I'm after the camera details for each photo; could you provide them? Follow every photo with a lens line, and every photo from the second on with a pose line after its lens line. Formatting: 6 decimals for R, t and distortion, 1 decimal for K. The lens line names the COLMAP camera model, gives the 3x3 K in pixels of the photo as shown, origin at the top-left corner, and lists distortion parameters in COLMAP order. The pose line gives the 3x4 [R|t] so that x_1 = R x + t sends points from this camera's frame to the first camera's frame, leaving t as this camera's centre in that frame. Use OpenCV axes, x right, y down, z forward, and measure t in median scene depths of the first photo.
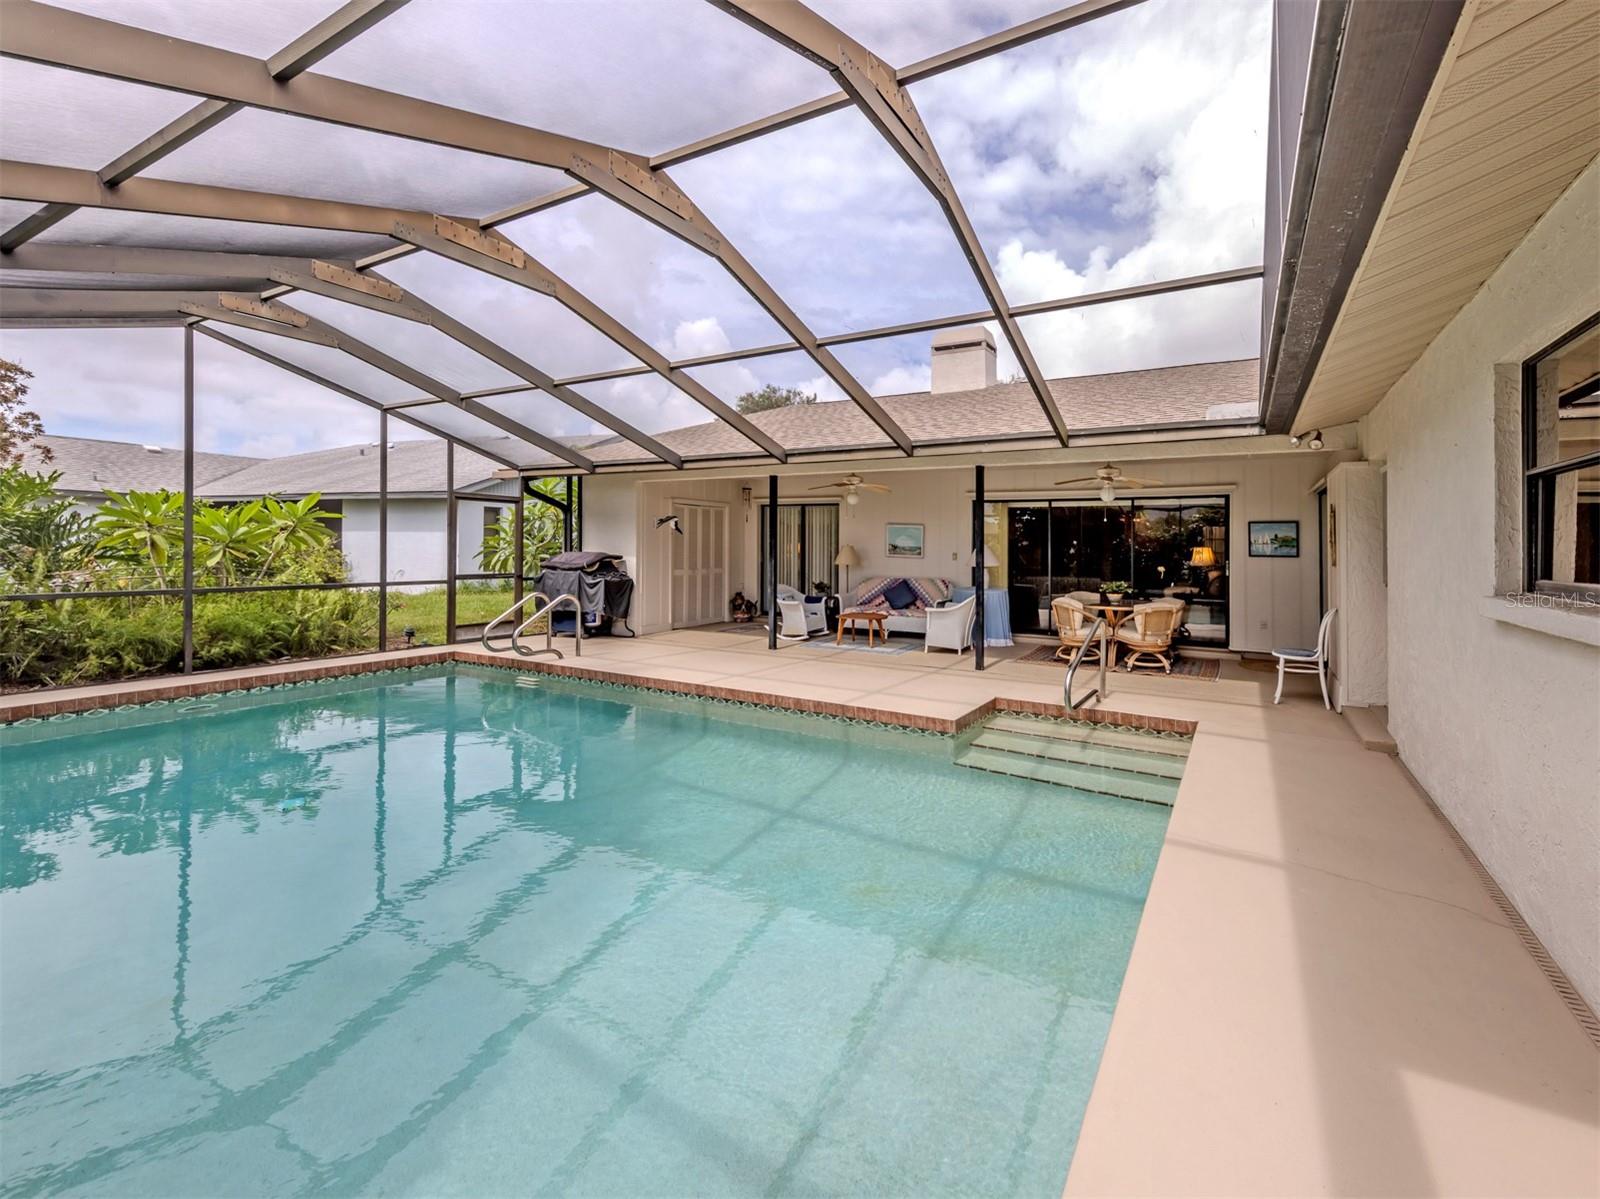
lens RADIAL K [[931.2, 0, 800.3], [0, 931.2, 599.1], [0, 0, 1]] dist [0.005216, 0.000437]
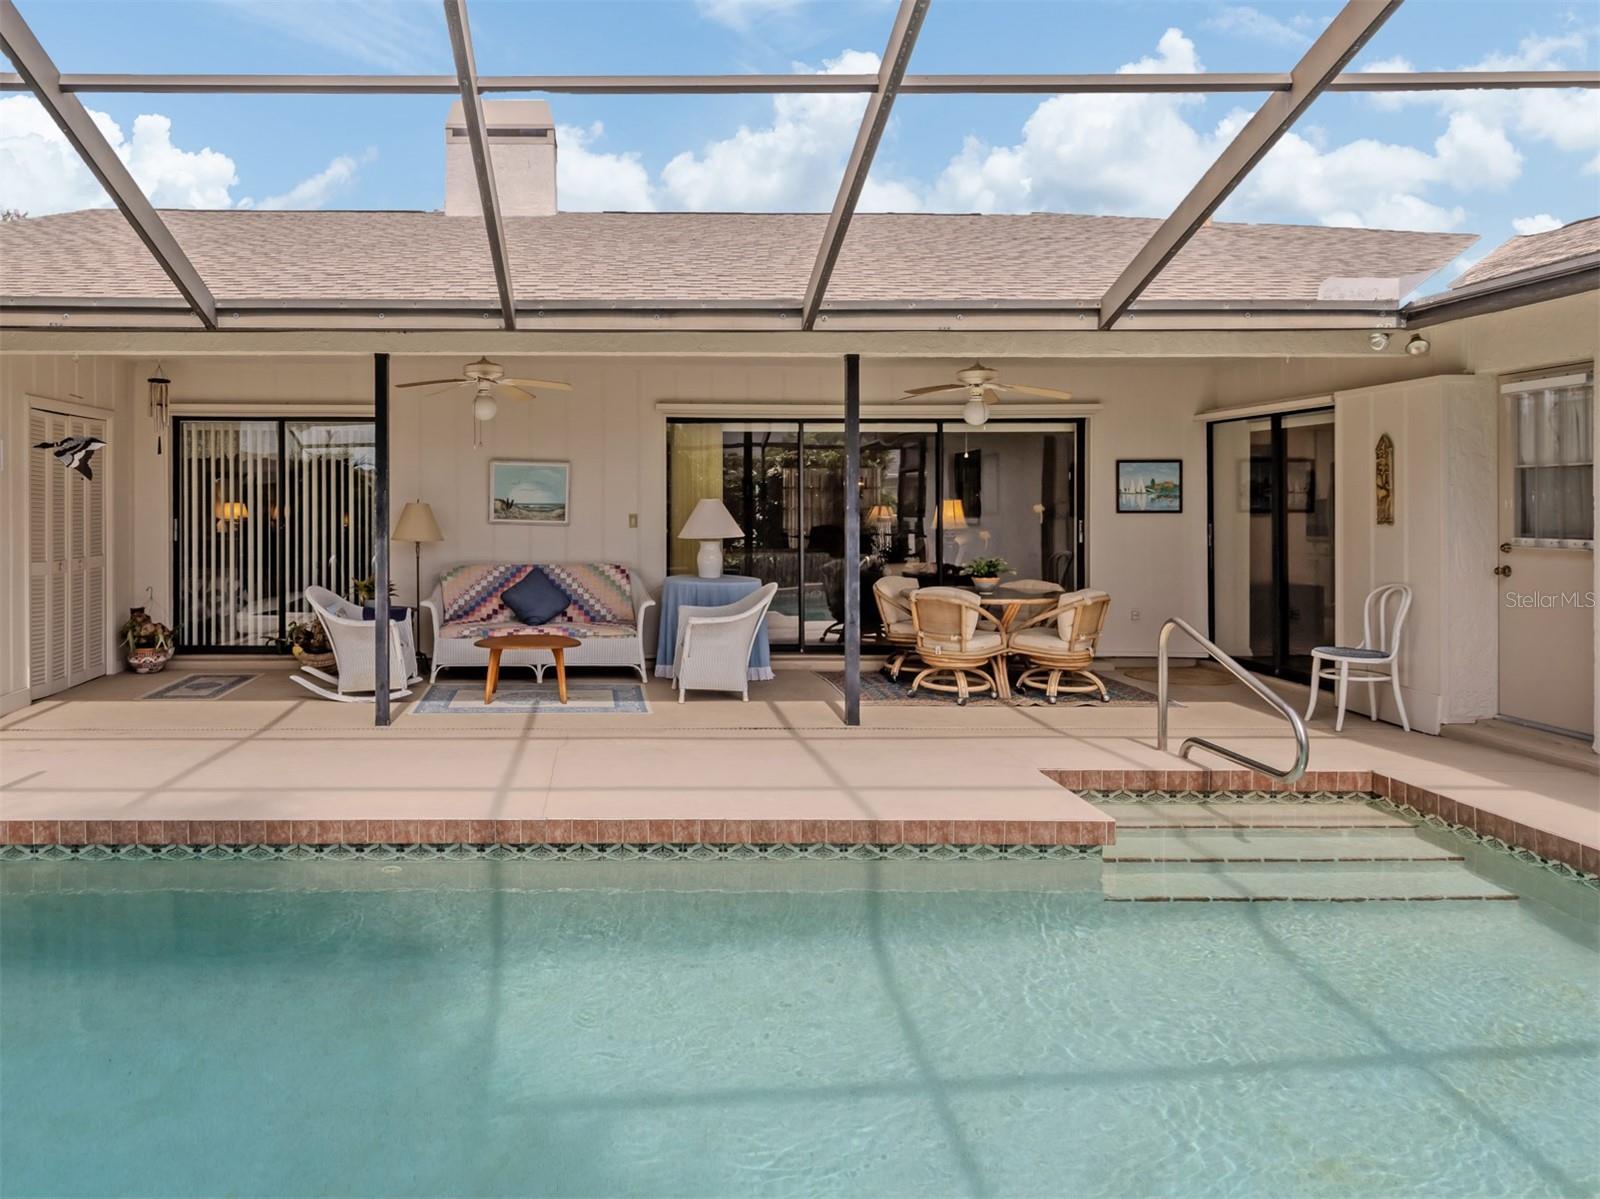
lens RADIAL K [[1529.1, 0, 800.0], [0, 1529.1, 598.7], [0, 0, 1]] dist [0.013594, 0.000000]
pose [[0.786988, -0.049769, 0.614957, -0.322896], [0.044327, 0.998726, 0.024100, -0.018413], [-0.615374, 0.008293, 0.788192, 0.250023]]
